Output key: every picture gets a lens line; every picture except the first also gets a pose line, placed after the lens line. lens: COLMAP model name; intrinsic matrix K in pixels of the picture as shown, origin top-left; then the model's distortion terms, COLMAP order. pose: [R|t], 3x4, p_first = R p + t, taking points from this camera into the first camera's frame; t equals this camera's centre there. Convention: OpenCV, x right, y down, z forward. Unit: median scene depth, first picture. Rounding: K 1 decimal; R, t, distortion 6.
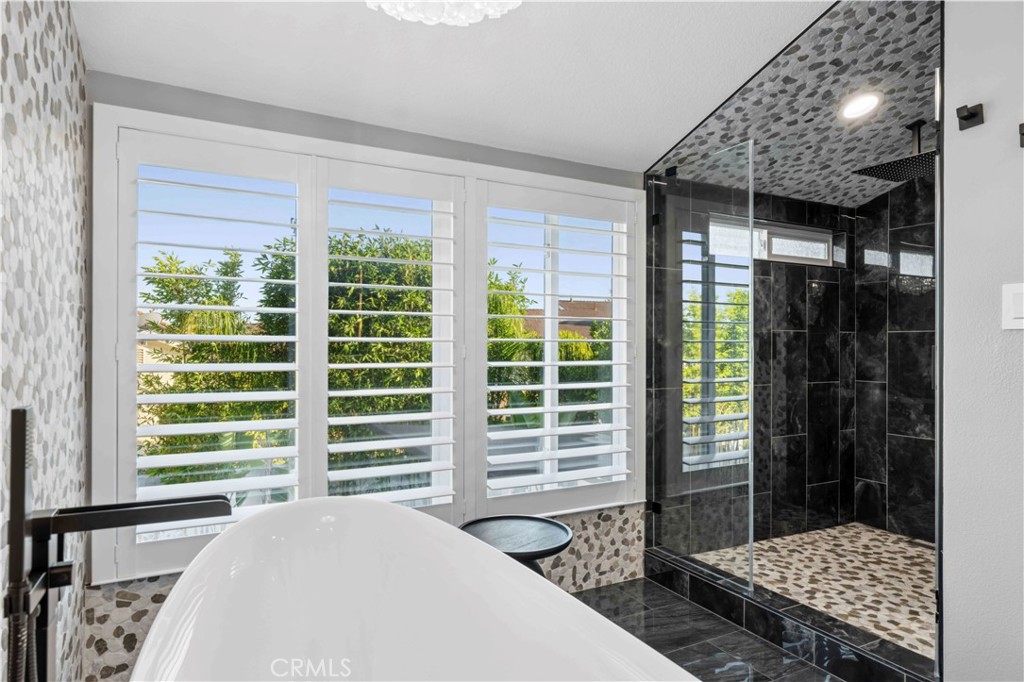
lens RADIAL K [[589.5, 0, 512.1], [0, 589.5, 350.9], [0, 0, 1]] dist [0.001434, 0.000707]
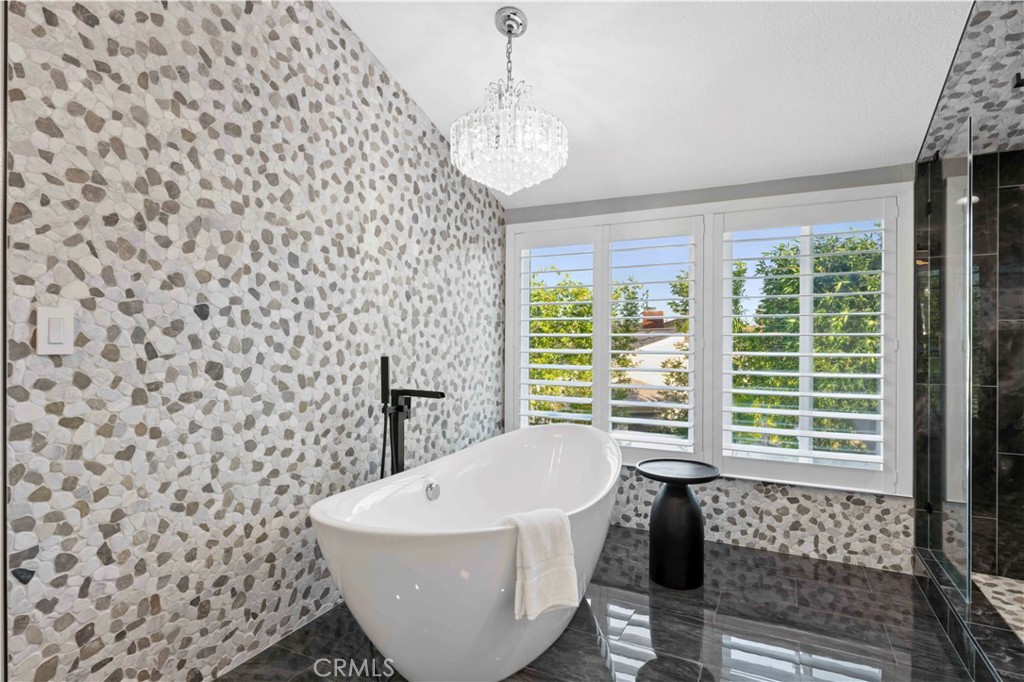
lens RADIAL K [[527.0, 0, 512.0], [0, 527.0, 341.0], [0, 0, 1]] dist [-0.000127, -0.000098]
pose [[0.574787, 0.002425, -0.818299, 0.576561], [-0.005773, 0.999983, -0.001091, -0.000545], [0.818283, 0.005351, 0.574791, -0.052158]]
